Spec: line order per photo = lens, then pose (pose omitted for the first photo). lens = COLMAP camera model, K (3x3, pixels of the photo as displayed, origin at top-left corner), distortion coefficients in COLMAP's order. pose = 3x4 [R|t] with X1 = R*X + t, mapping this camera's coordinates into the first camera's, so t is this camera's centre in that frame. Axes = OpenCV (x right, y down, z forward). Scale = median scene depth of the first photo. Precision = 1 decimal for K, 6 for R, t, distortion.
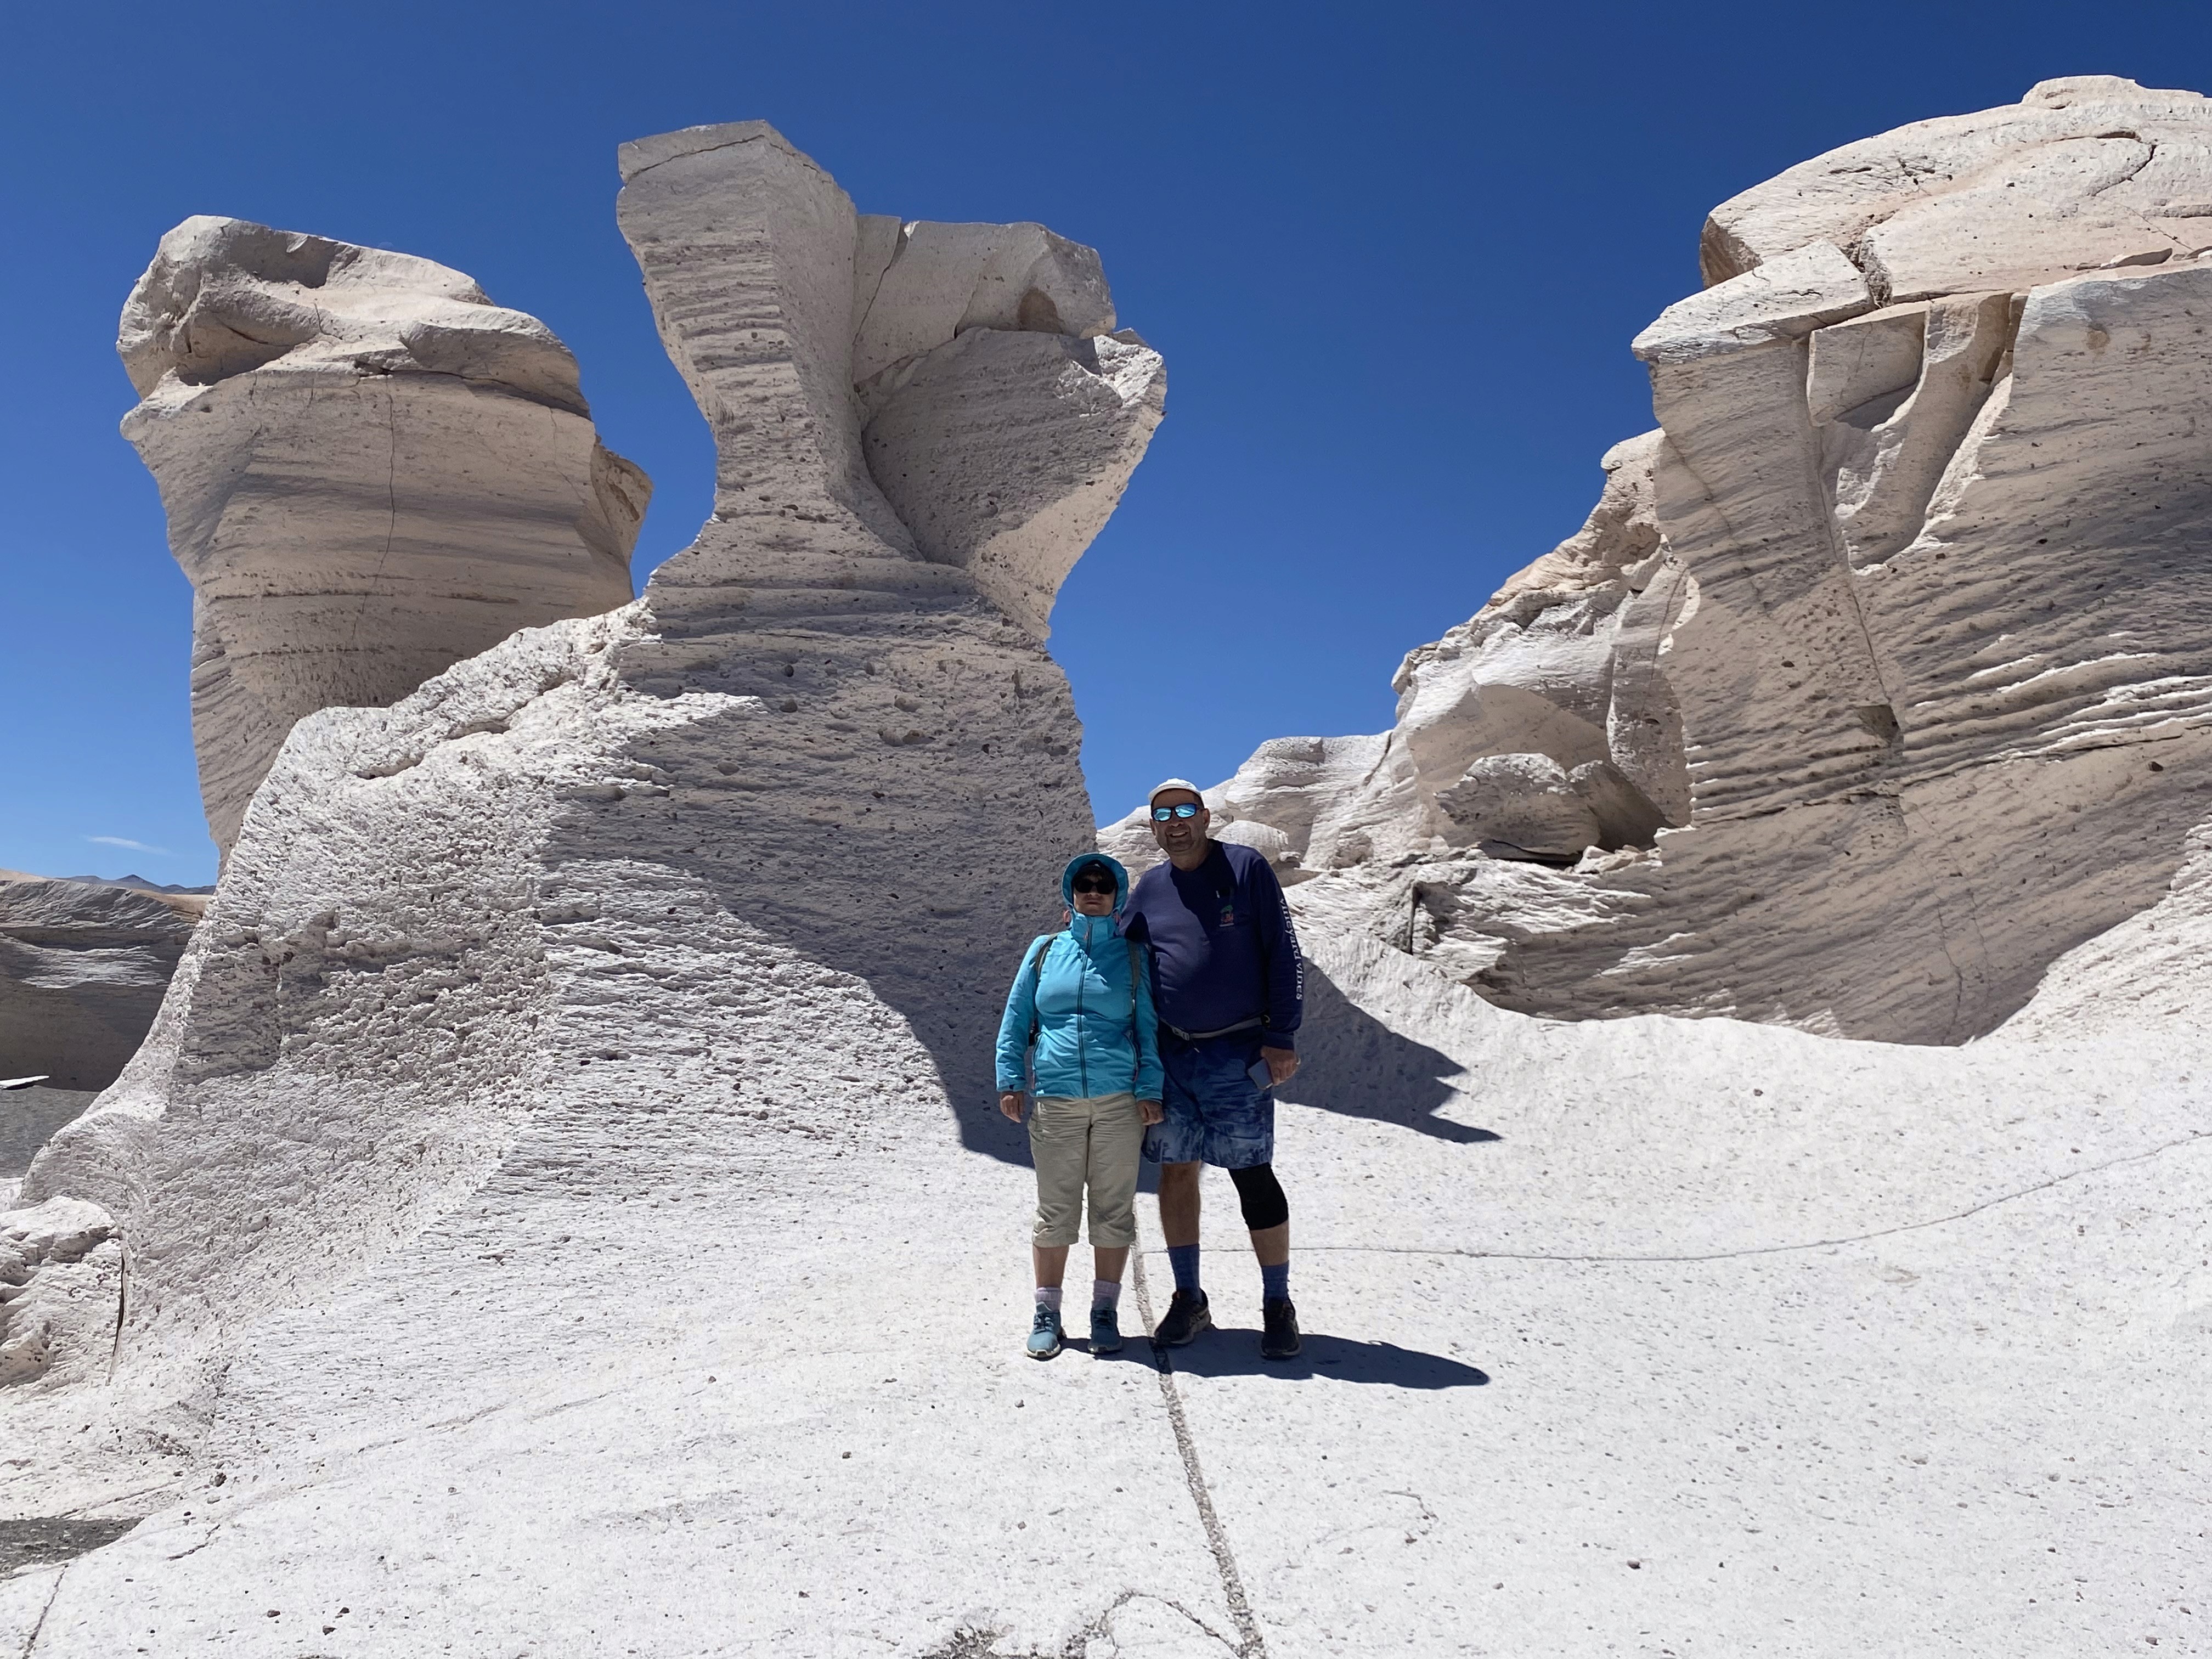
lens RADIAL K [[2125.4, 0, 1106.0], [0, 2125.4, 829.5], [0, 0, 1]] dist [0.000458, 0.000413]
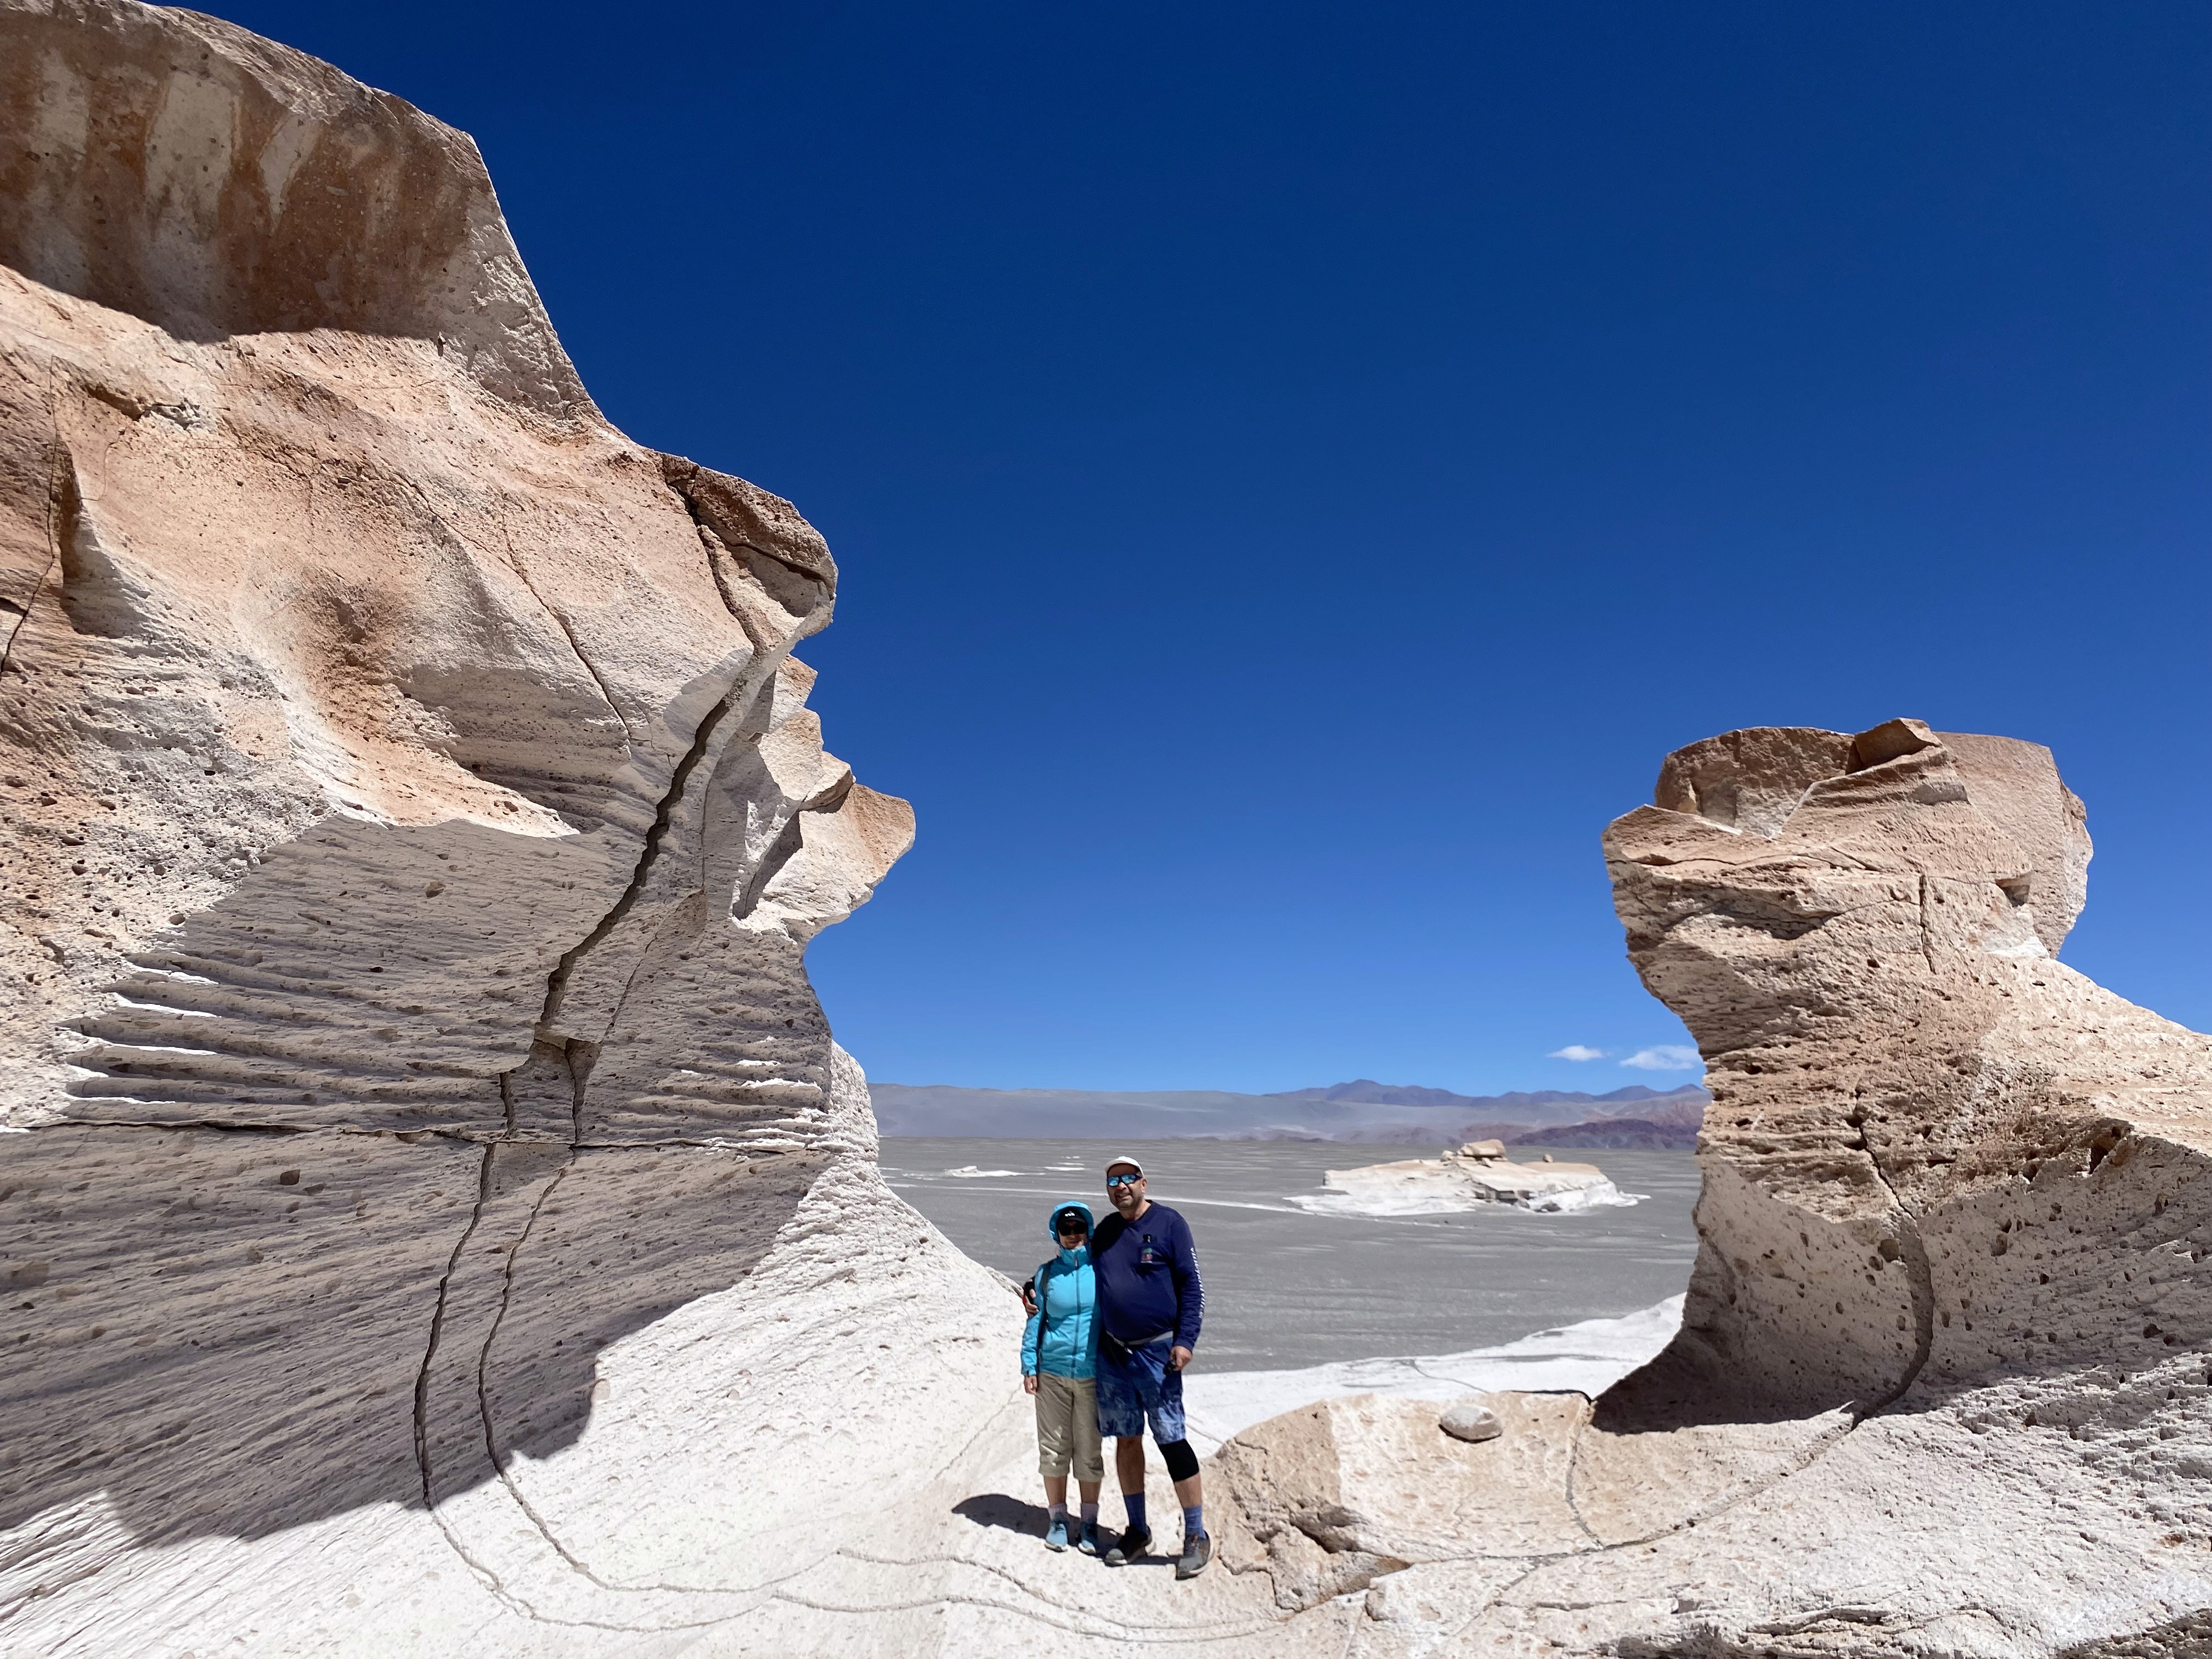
lens RADIAL K [[1683.1, 0, 1106.0], [0, 1683.1, 829.5], [0, 0, 1]] dist [-0.003687, -0.001597]
pose [[-0.886834, 0.053542, 0.458976, -0.127738], [-0.077771, 0.961802, -0.262468, 0.019006], [-0.455497, -0.268460, -0.848794, 1.682410]]
